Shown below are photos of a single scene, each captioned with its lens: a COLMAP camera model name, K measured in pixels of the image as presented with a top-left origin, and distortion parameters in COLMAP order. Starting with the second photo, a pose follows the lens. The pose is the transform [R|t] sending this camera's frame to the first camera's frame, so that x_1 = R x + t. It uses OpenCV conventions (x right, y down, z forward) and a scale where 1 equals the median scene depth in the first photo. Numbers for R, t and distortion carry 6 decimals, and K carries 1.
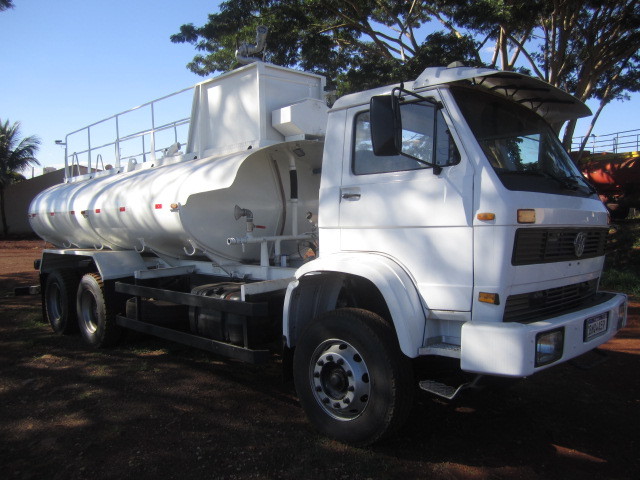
lens RADIAL K [[525.0, 0, 321.4], [0, 525.0, 238.4], [0, 0, 1]] dist [0.003983, -0.000855]
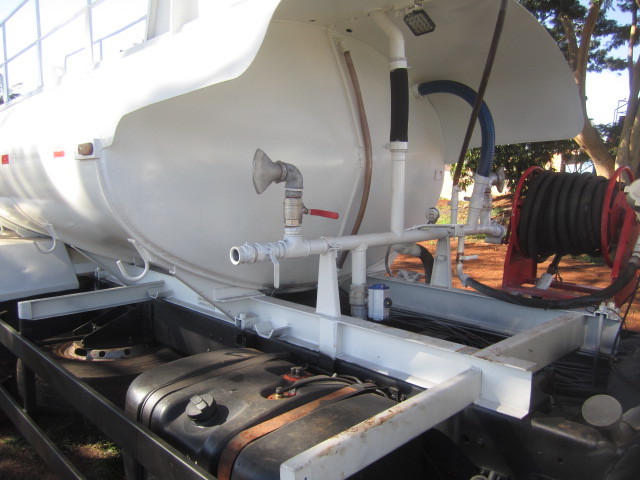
lens RADIAL K [[525.0, 0, 318.8], [0, 525.0, 241.0], [0, 0, 1]] dist [0.003983, -0.000855]
pose [[0.999280, 0.032343, -0.019843, -0.107195], [-0.030792, 0.996780, 0.074035, -0.028768], [0.022174, -0.073370, 0.997058, 0.614652]]
